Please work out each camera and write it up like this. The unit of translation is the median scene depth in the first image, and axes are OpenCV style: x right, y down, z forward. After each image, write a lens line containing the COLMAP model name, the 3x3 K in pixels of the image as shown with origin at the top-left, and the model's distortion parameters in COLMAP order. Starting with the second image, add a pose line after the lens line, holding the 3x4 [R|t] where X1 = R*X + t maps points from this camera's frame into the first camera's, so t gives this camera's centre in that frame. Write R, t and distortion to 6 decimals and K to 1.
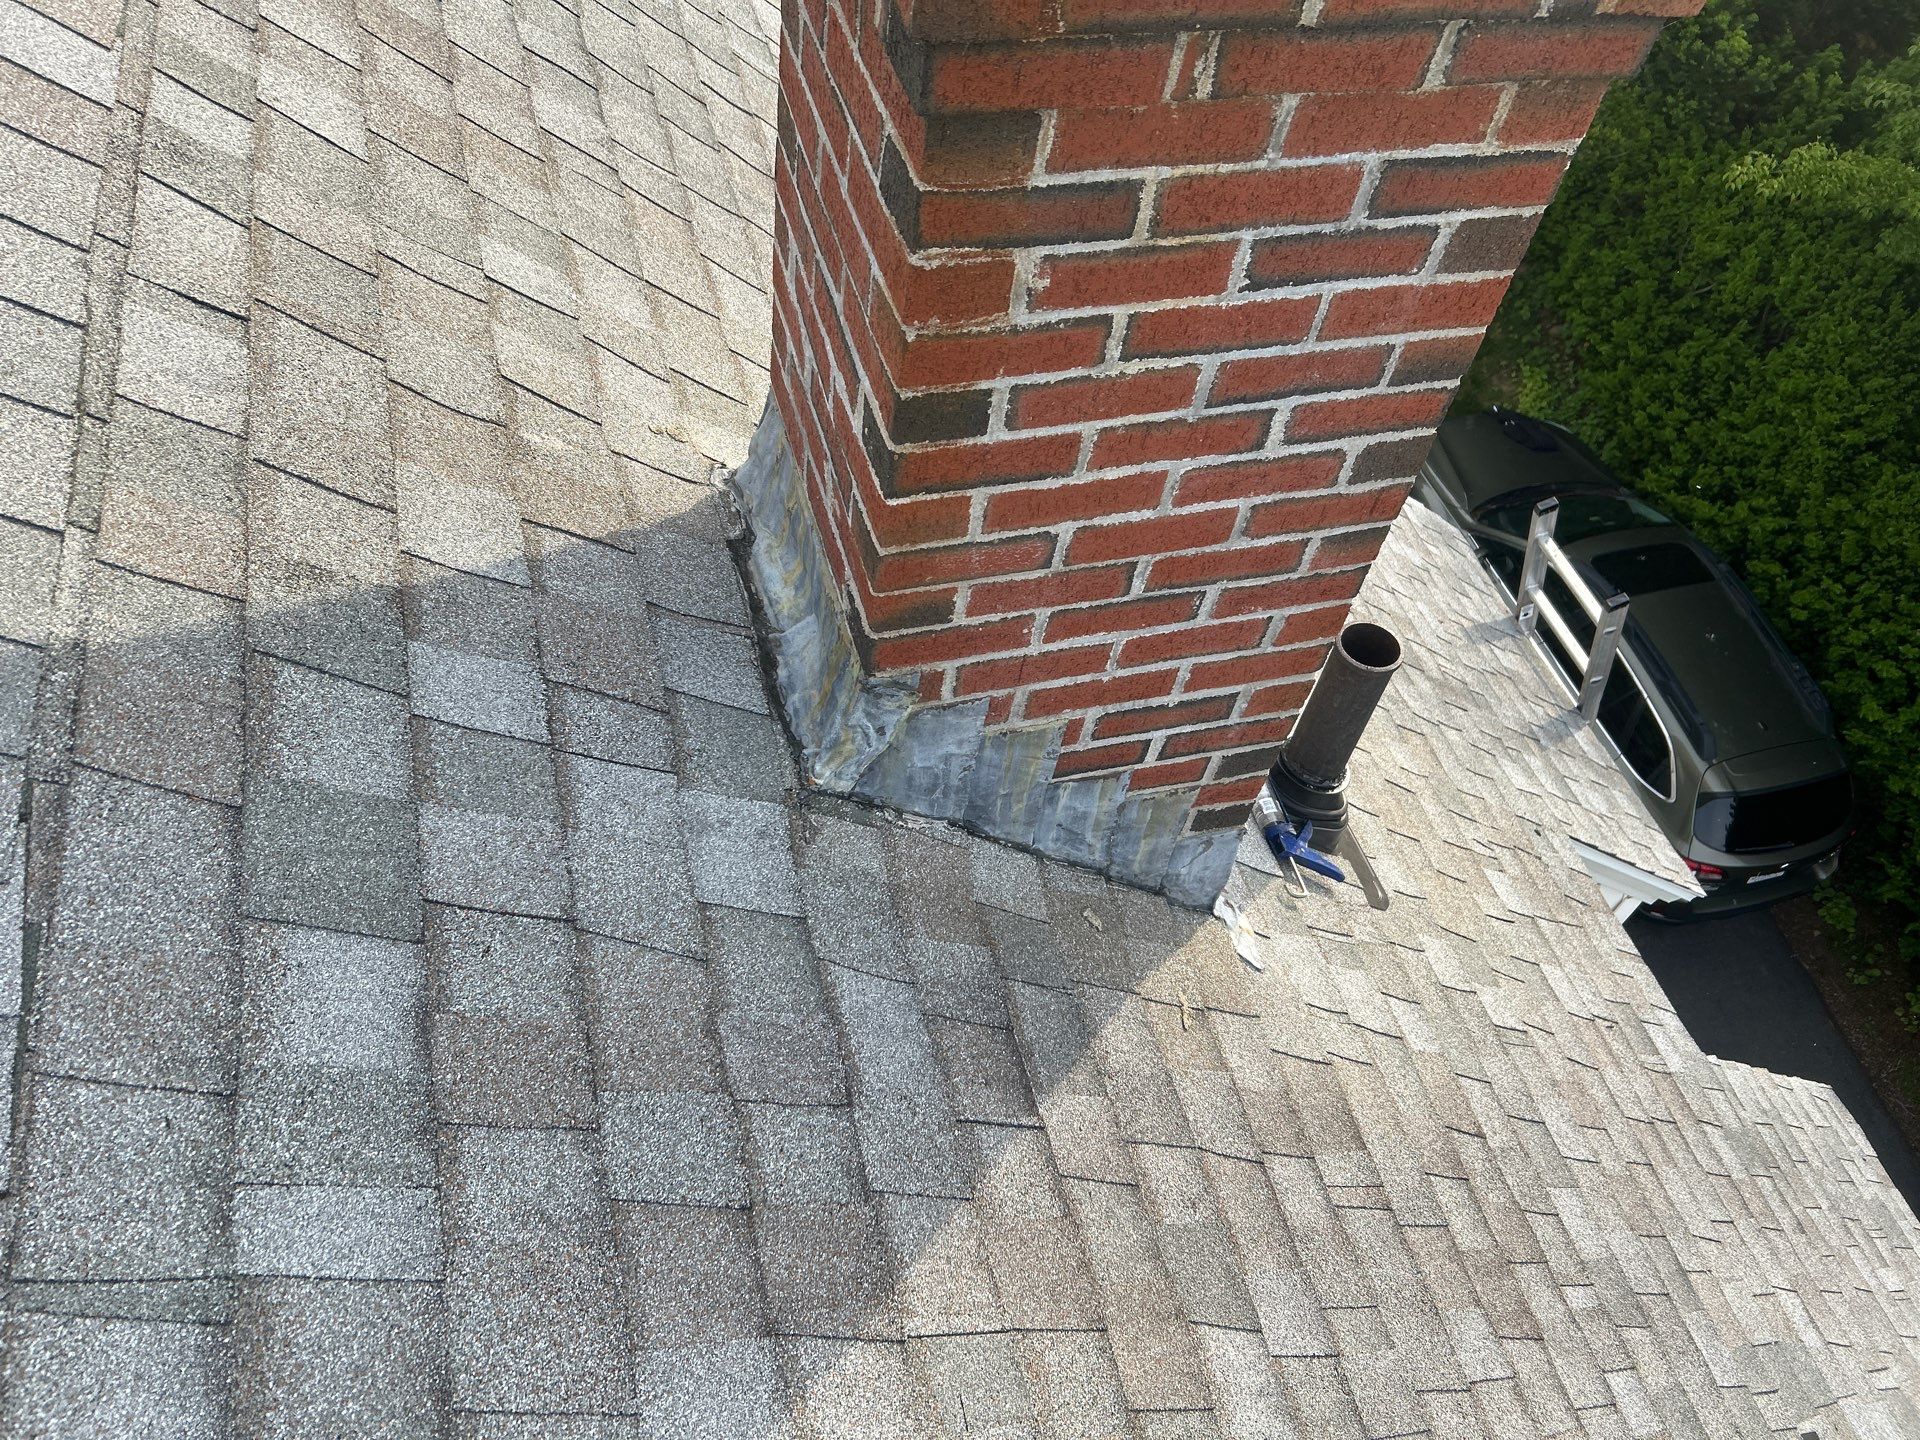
lens RADIAL K [[1458.7, 0, 969.4], [0, 1458.7, 724.5], [0, 0, 1]] dist [0.034497, -0.043299]
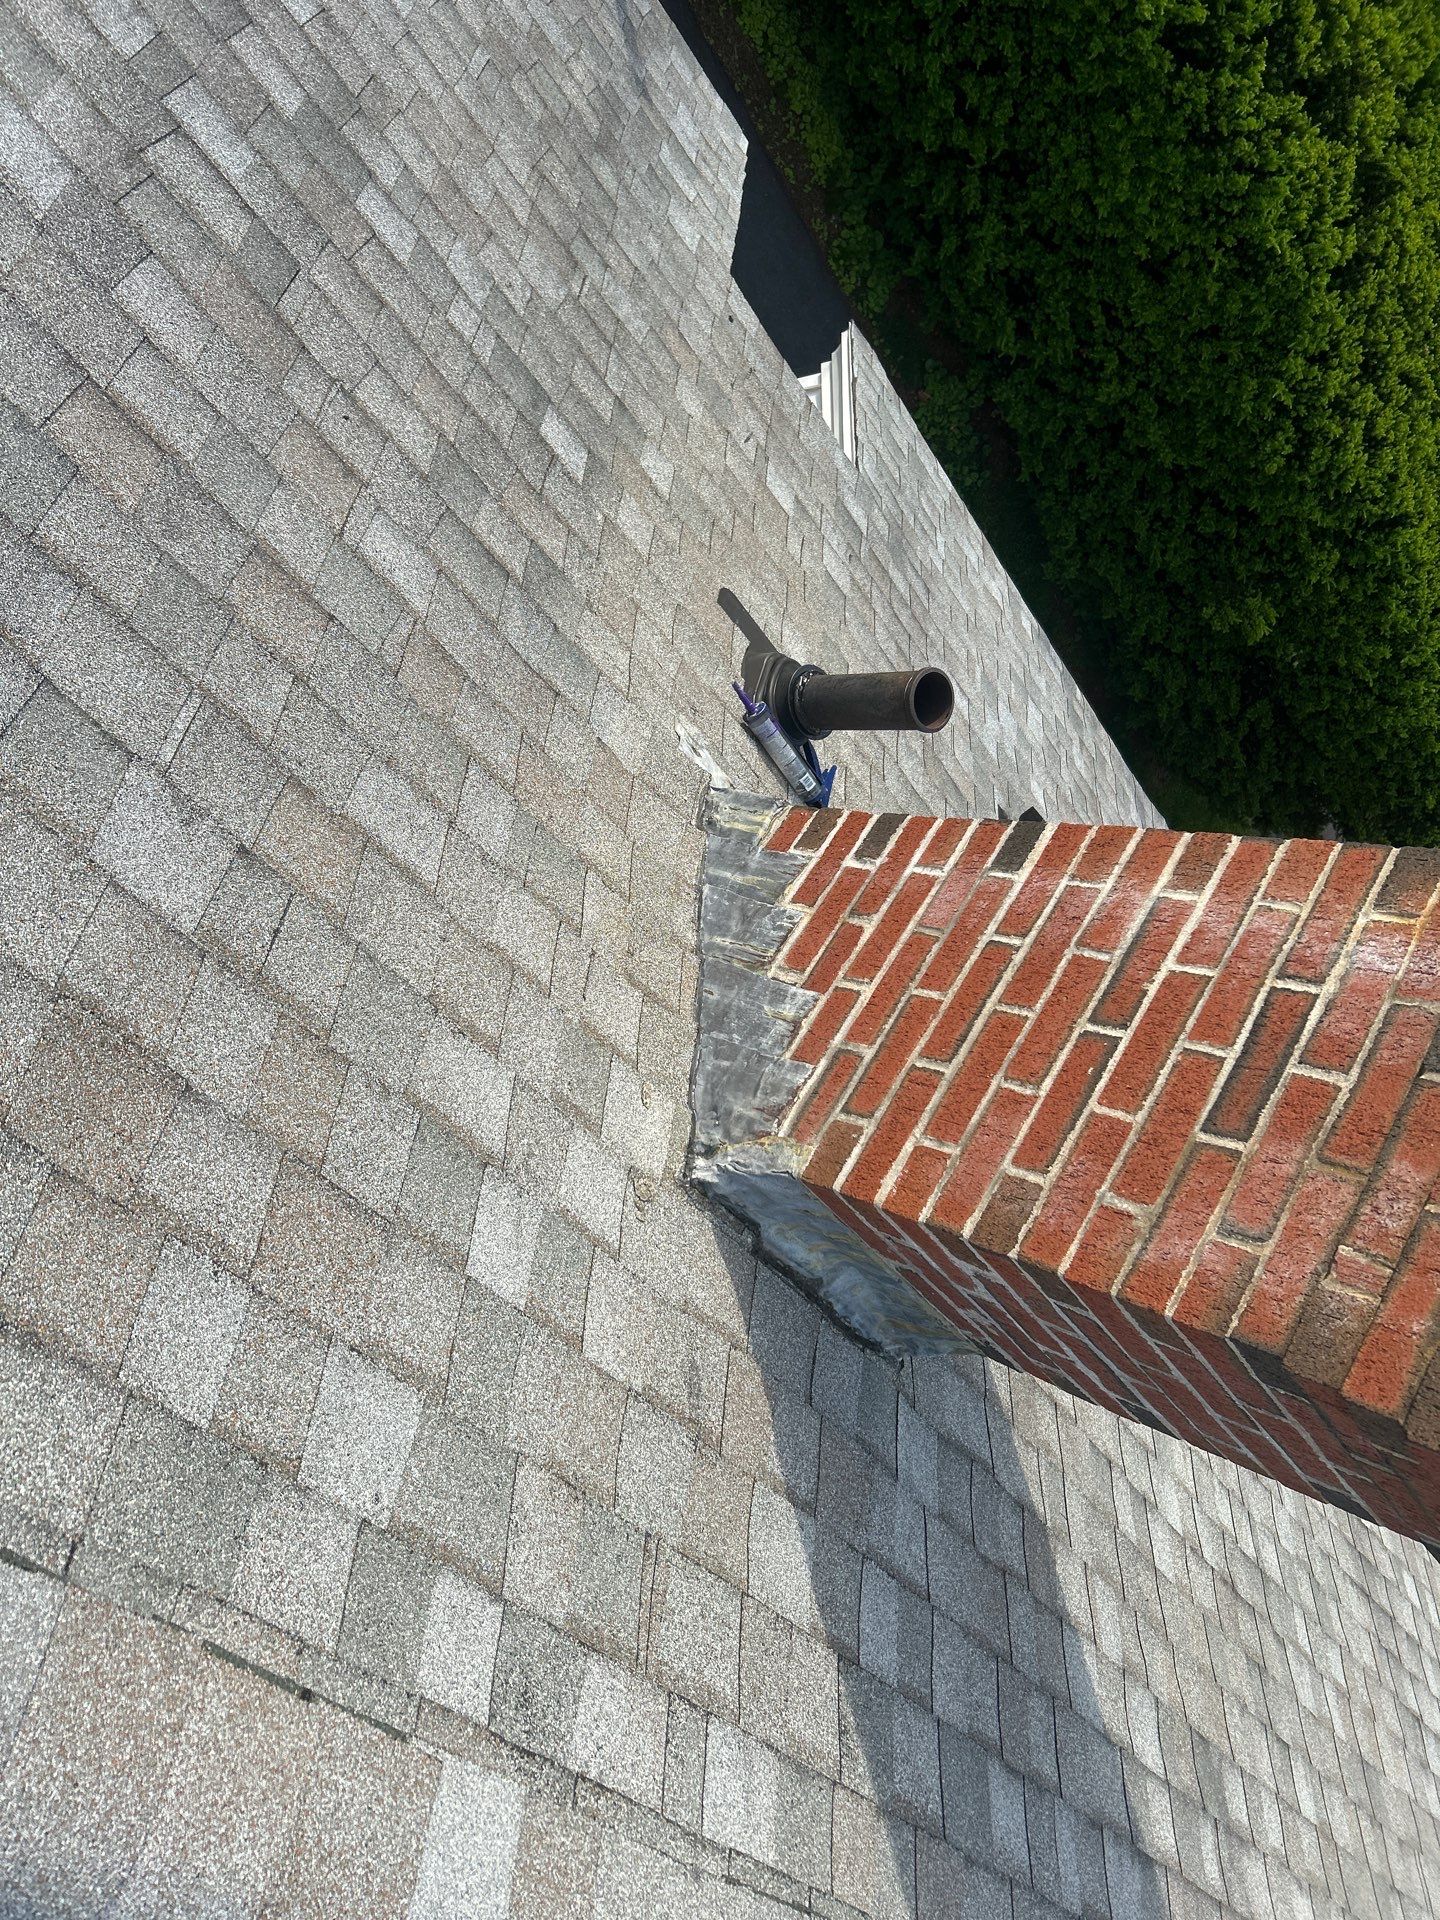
lens RADIAL K [[1458.7, 0, 693.2], [0, 1458.7, 936.6], [0, 0, 1]] dist [0.034497, -0.043299]
pose [[0.750046, -0.571131, 0.333529, -0.497961], [0.005477, 0.509634, 0.860374, -1.378600], [-0.661363, -0.643493, 0.385377, 0.898360]]
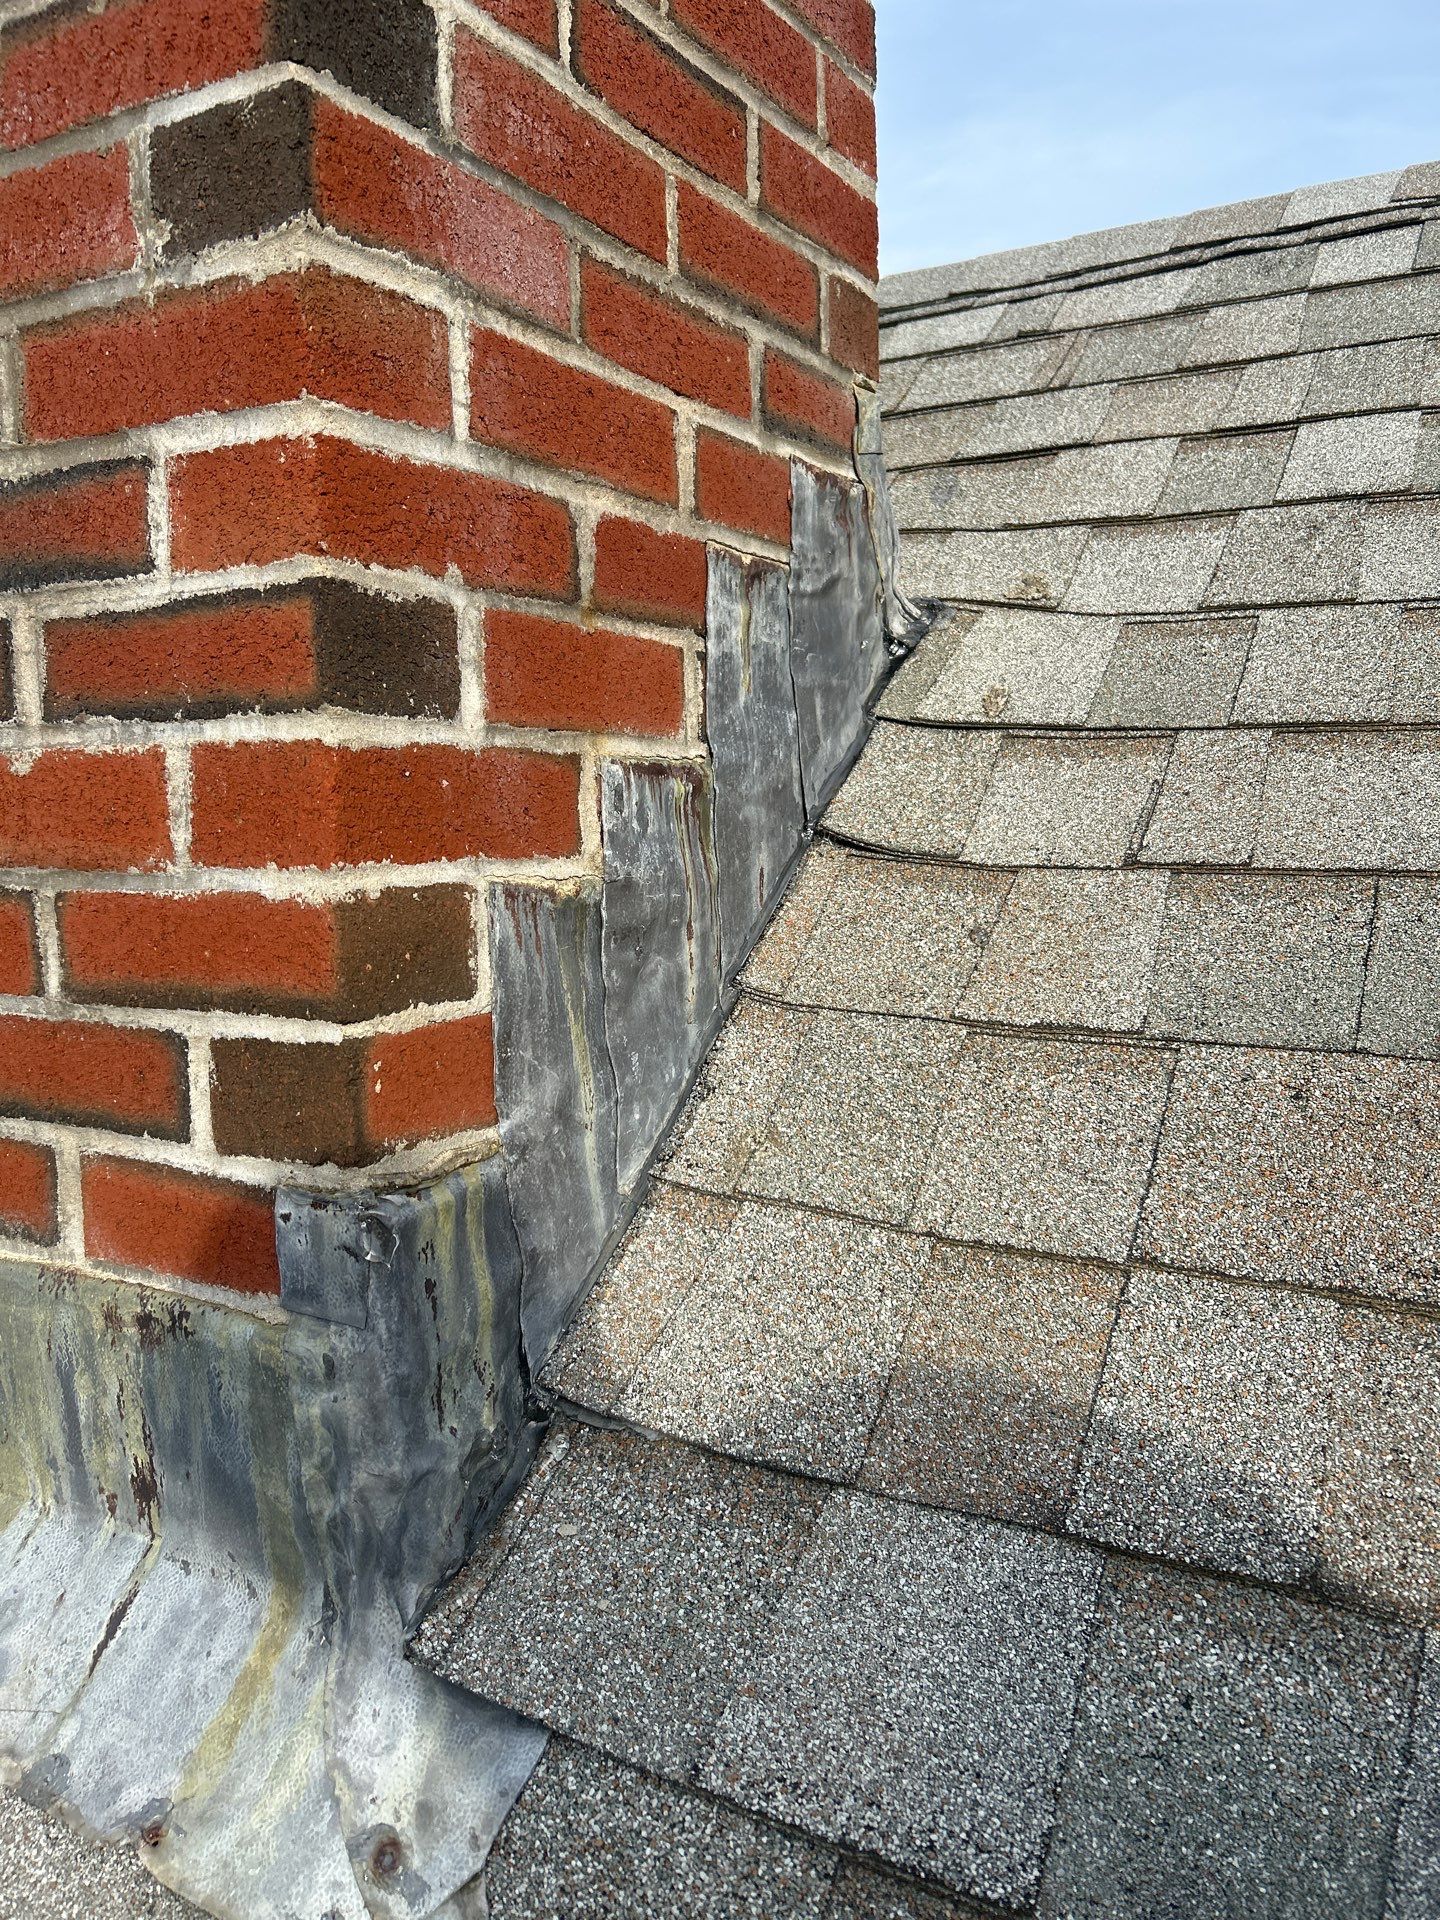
lens RADIAL K [[1458.7, 0, 731.0], [0, 1458.7, 961.6], [0, 0, 1]] dist [0.034497, -0.043299]
pose [[-0.712069, -0.033180, -0.701325, 0.373866], [-0.593276, 0.562618, 0.575747, -0.487173], [0.375475, 0.826051, -0.420308, 1.660888]]
